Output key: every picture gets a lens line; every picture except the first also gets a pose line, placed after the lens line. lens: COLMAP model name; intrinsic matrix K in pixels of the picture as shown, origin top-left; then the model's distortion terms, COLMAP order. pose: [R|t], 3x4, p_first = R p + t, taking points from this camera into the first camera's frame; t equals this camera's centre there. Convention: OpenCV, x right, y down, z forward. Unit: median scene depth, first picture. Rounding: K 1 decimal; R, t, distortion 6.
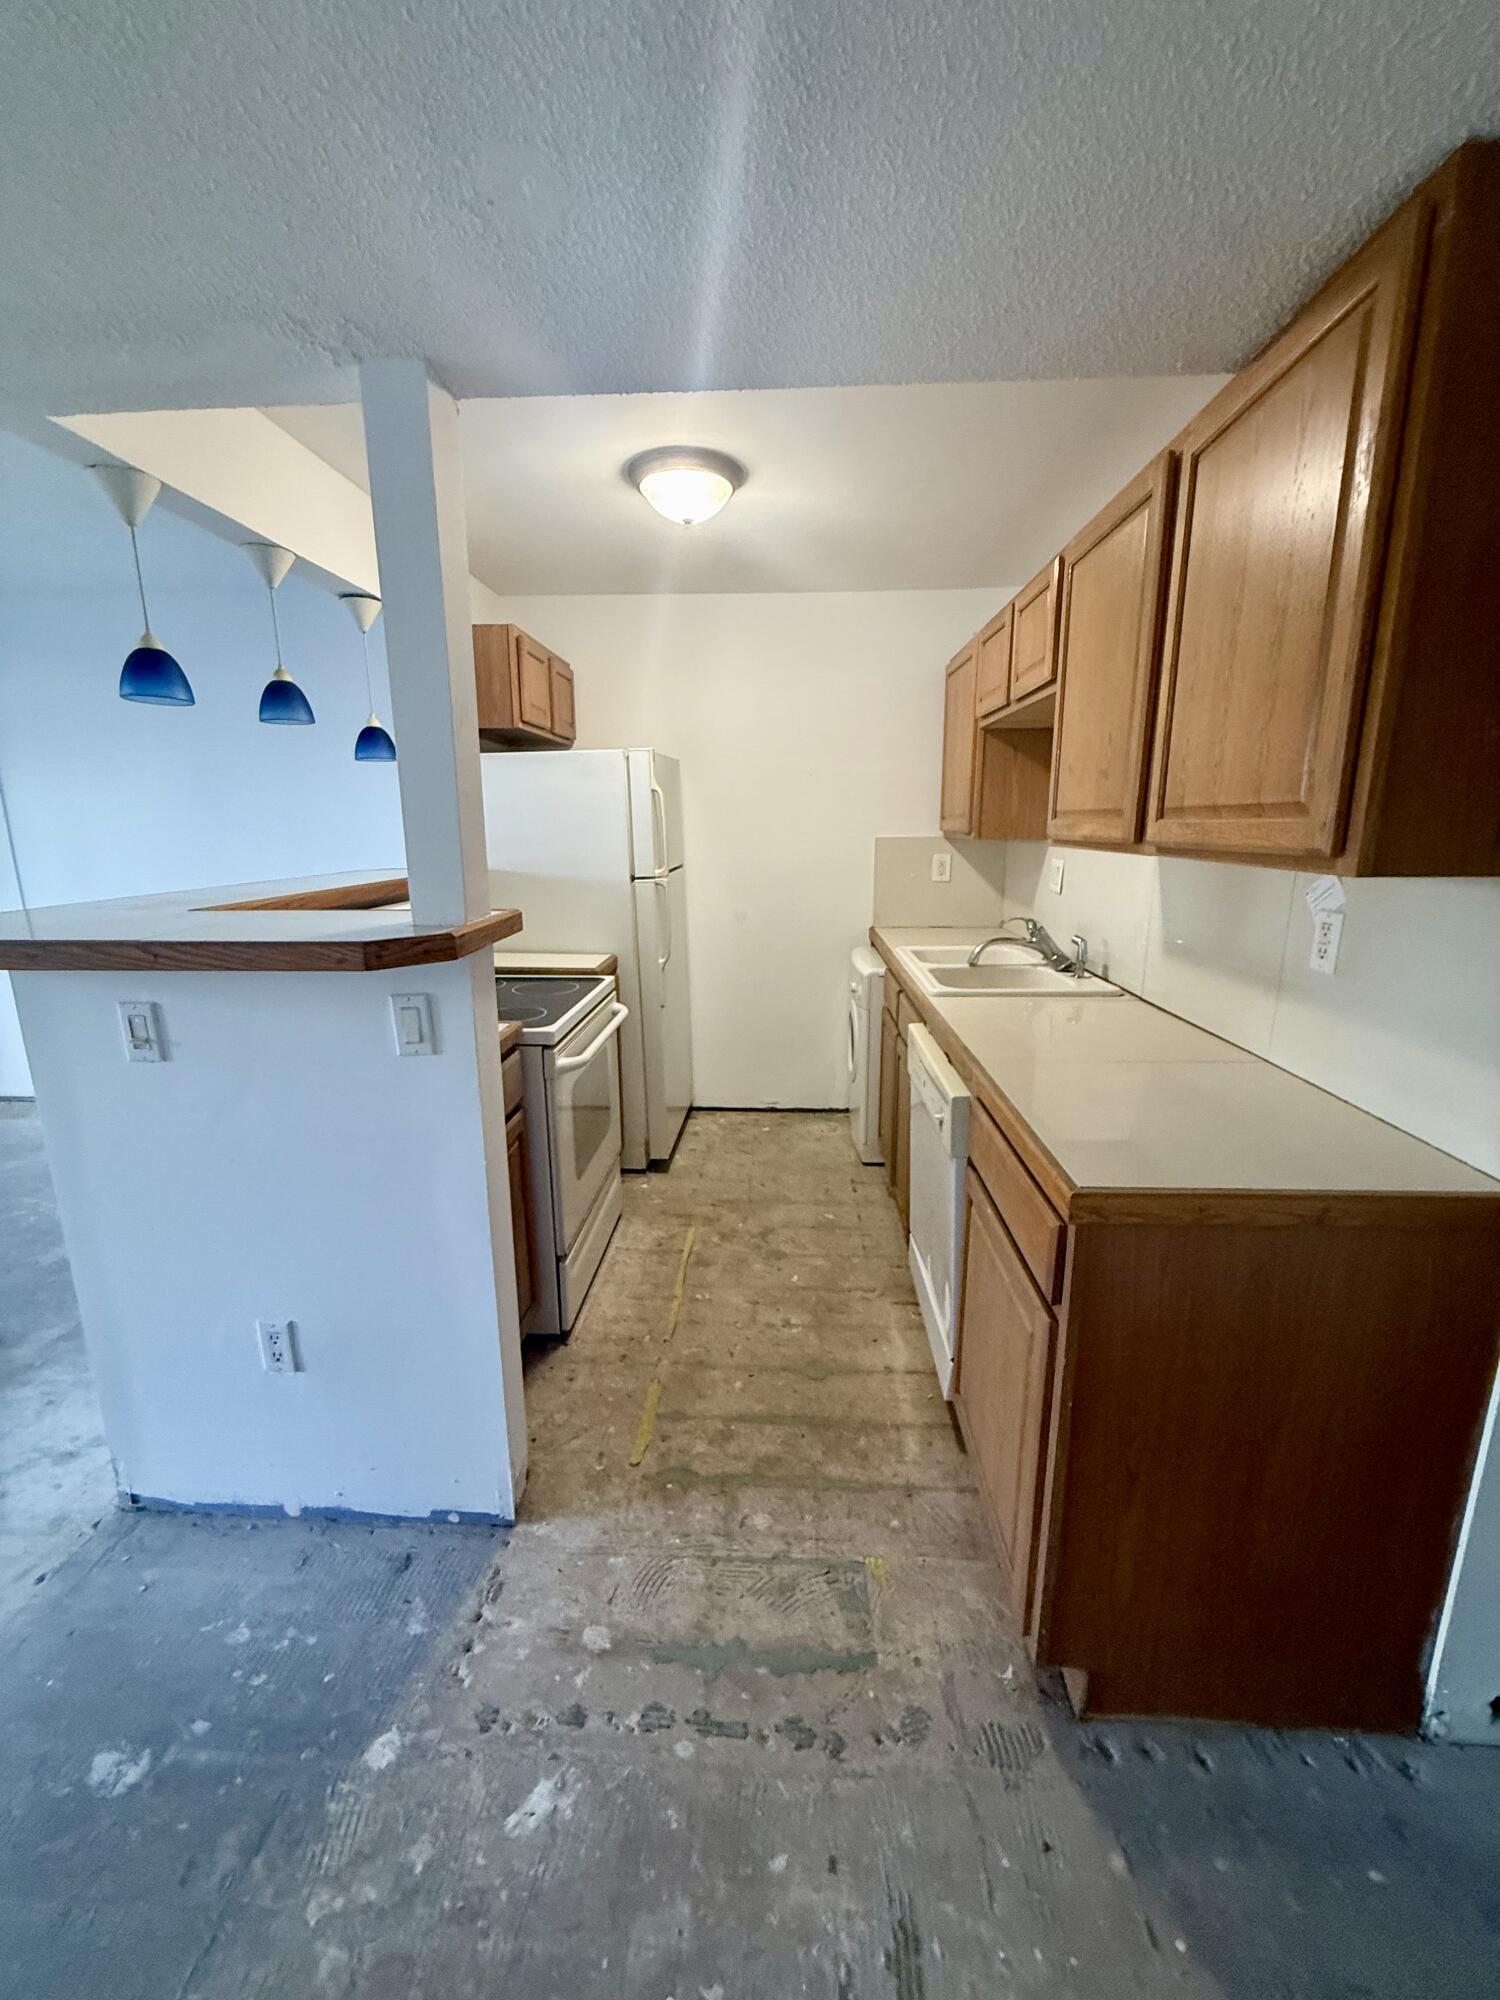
lens RADIAL K [[796.2, 0, 749.4], [0, 796.2, 995.9], [0, 0, 1]] dist [-0.001090, 0.000048]
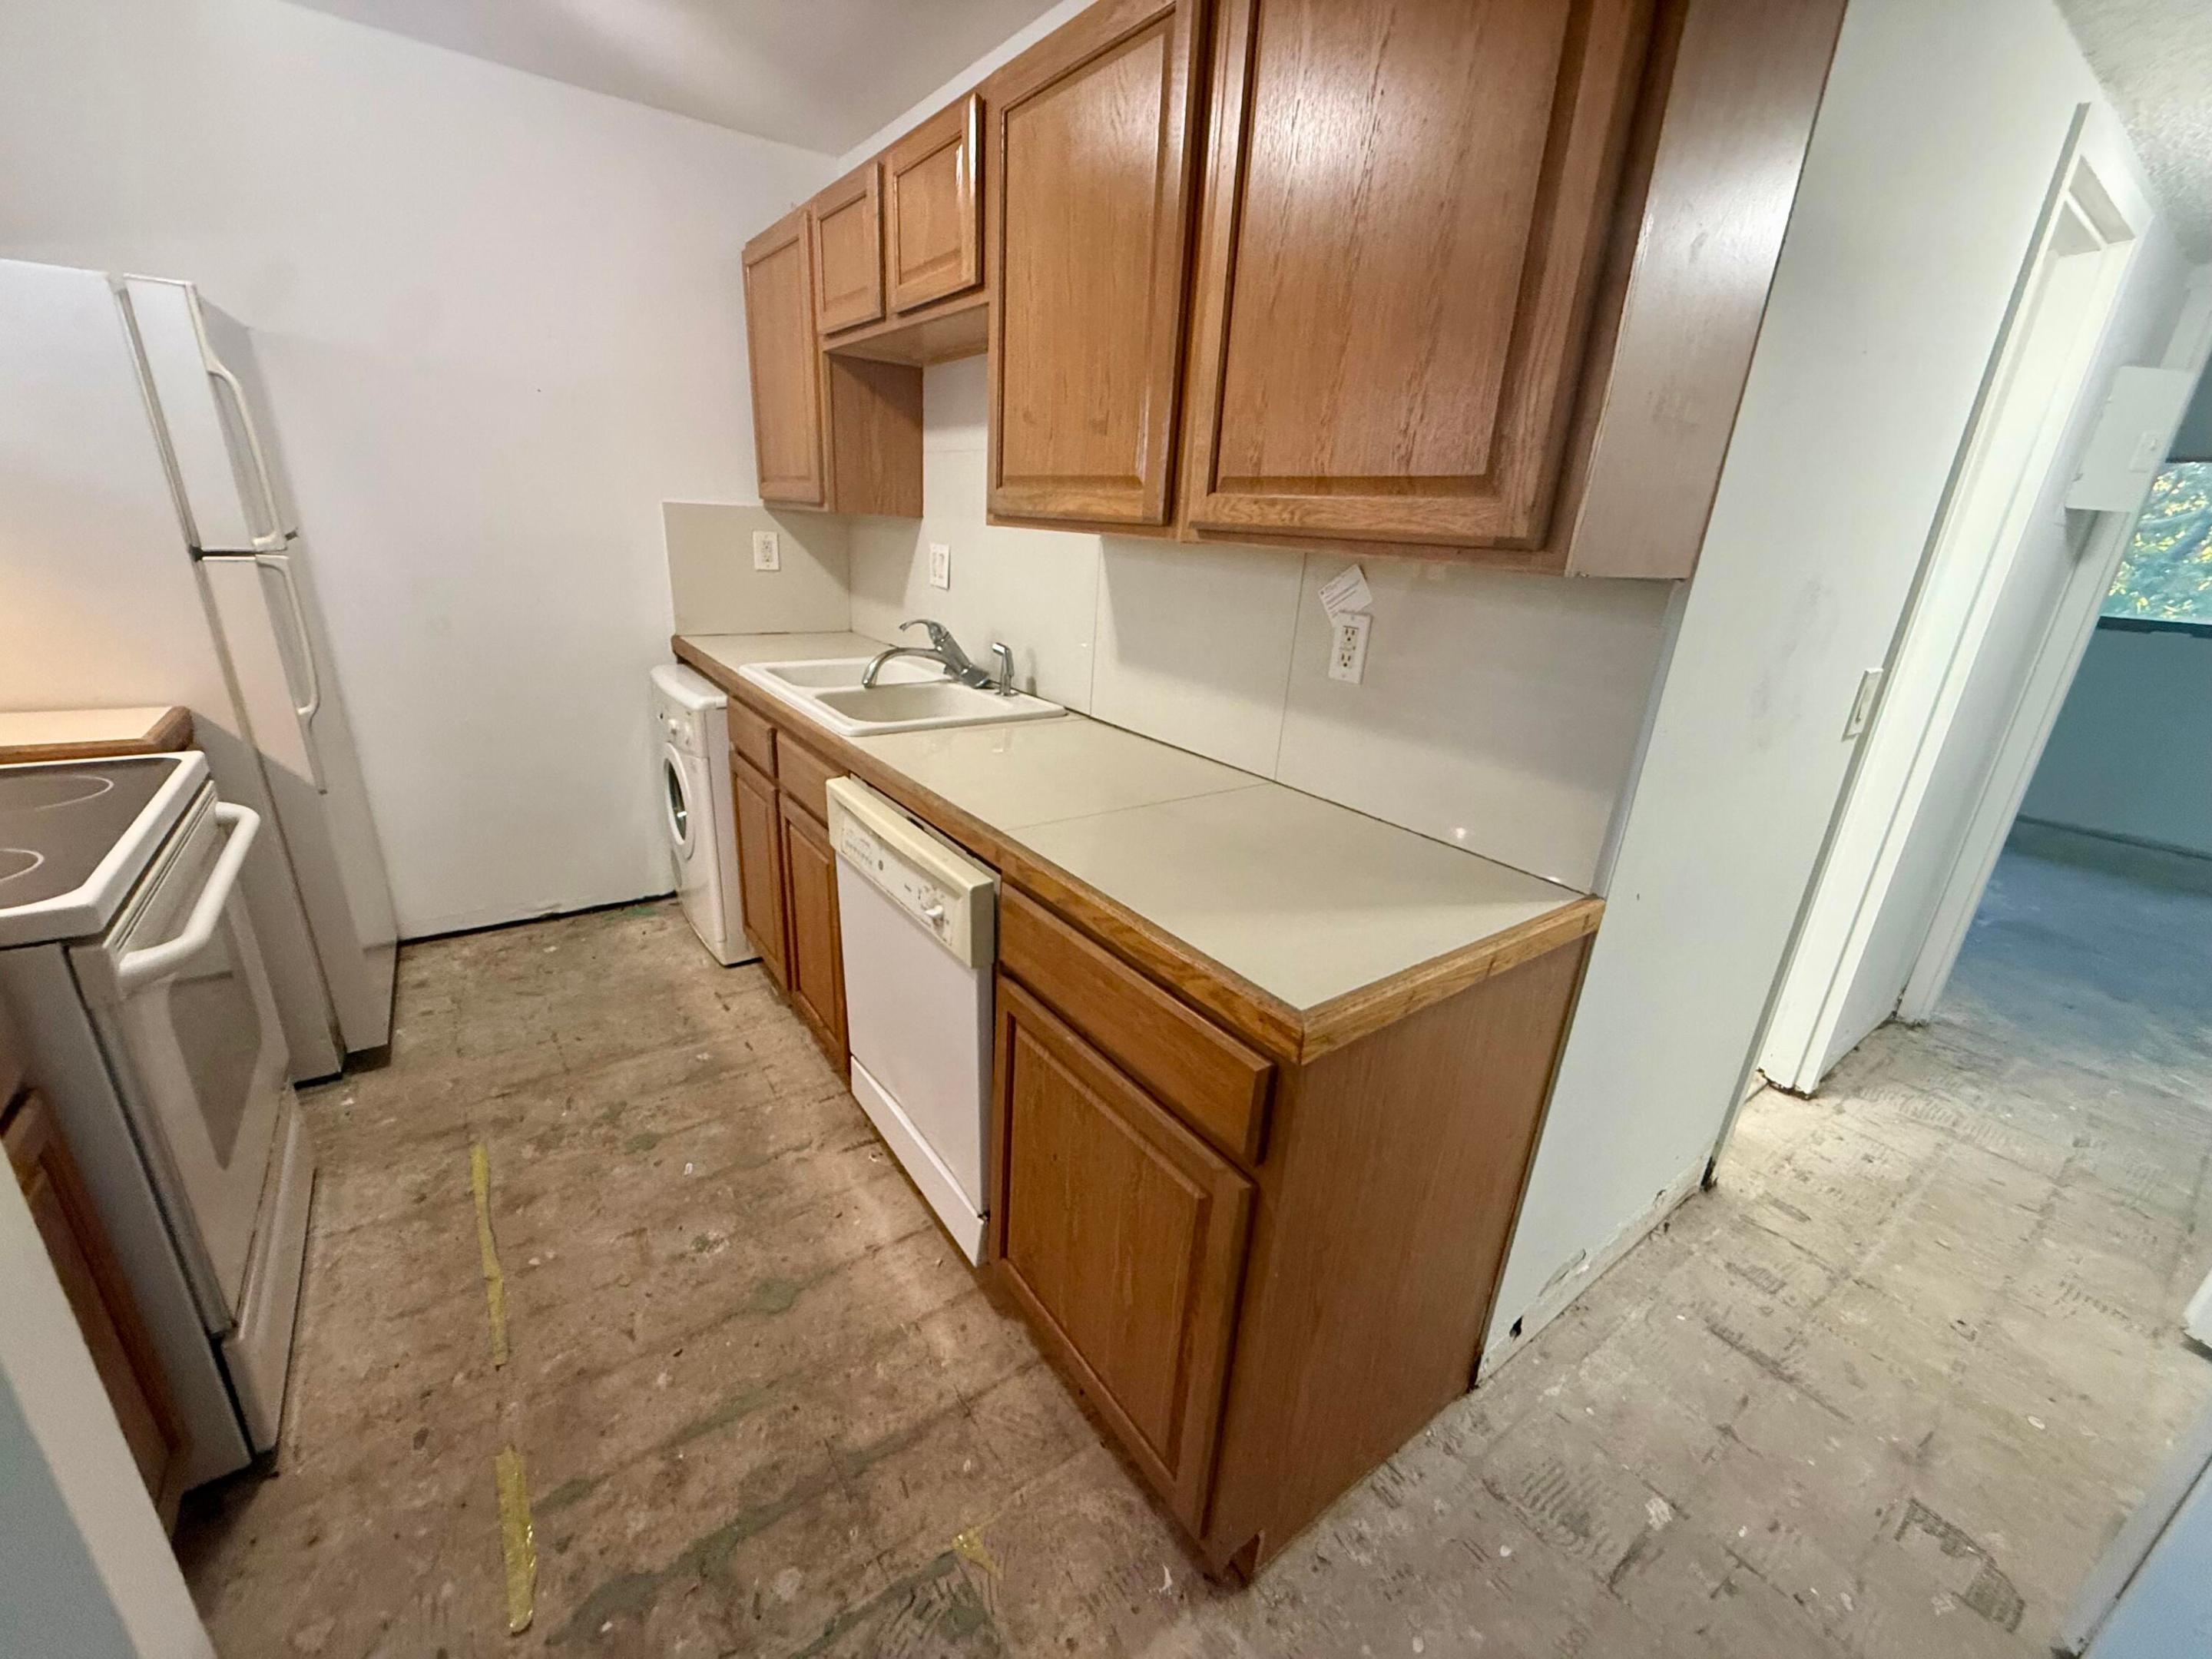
lens RADIAL K [[882.7, 0, 1100.4], [0, 882.7, 831.3], [0, 0, 1]] dist [-0.000433, 0.000318]
pose [[0.778063, -0.161268, 0.607133, -0.112839], [0.073046, 0.983156, 0.167537, -0.041428], [-0.623925, -0.086006, 0.776737, 0.304742]]
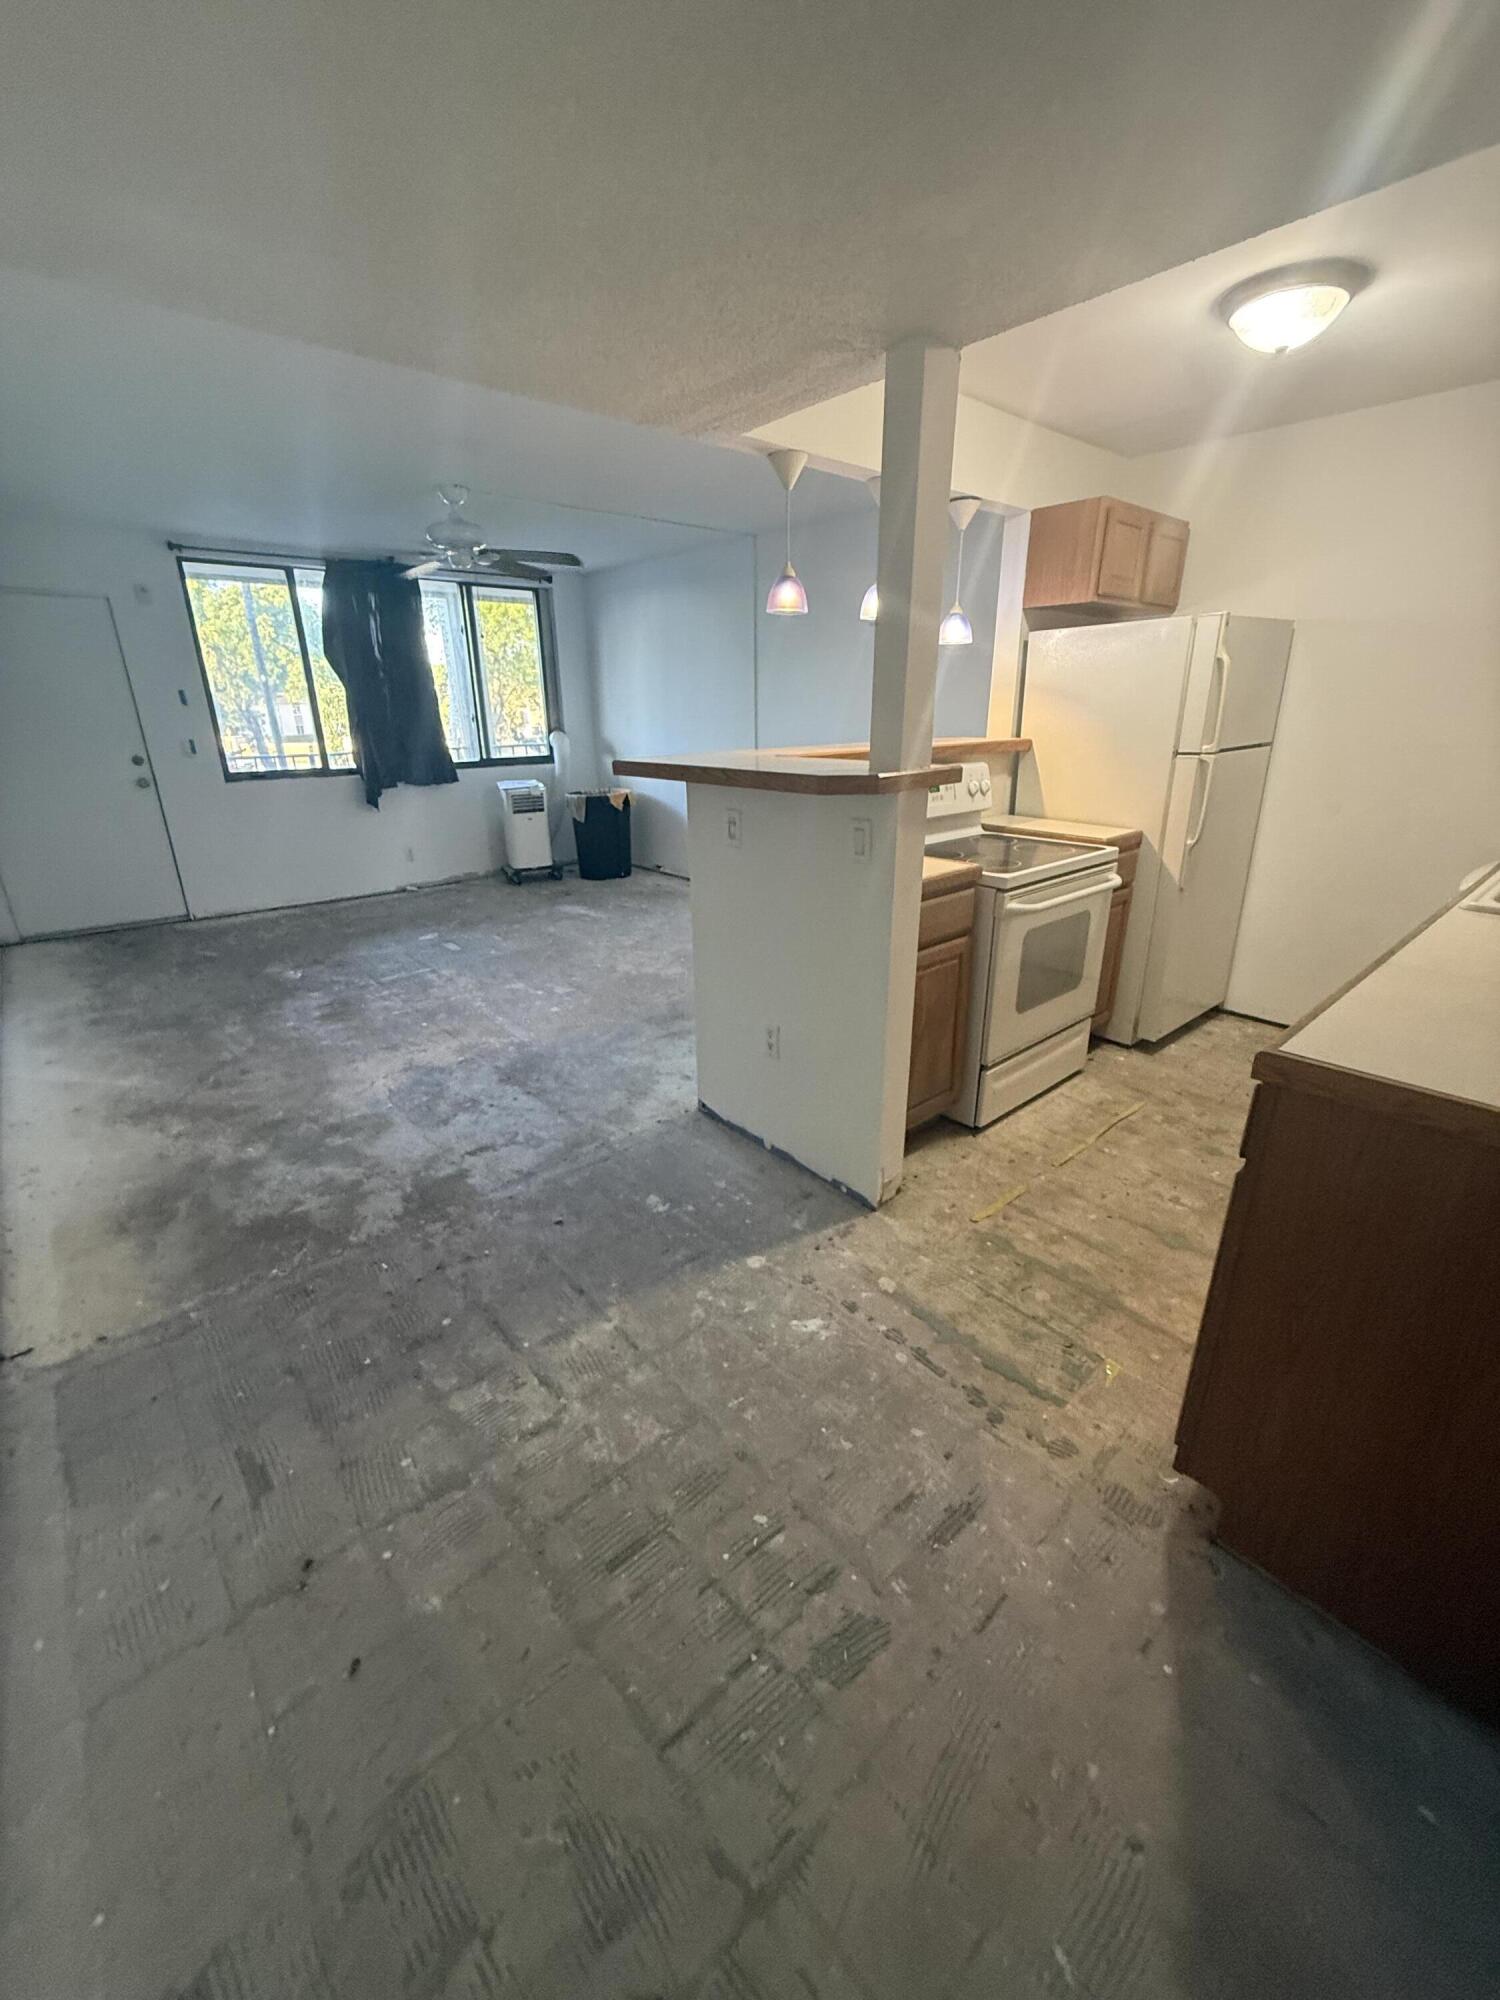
lens RADIAL K [[798.1, 0, 748.2], [0, 798.1, 996.3], [0, 0, 1]] dist [-0.000433, 0.000318]
pose [[0.695341, 0.243391, -0.676211, 0.376731], [-0.145159, 0.969079, 0.199538, 0.039114], [0.703868, -0.040589, 0.709171, -0.140058]]
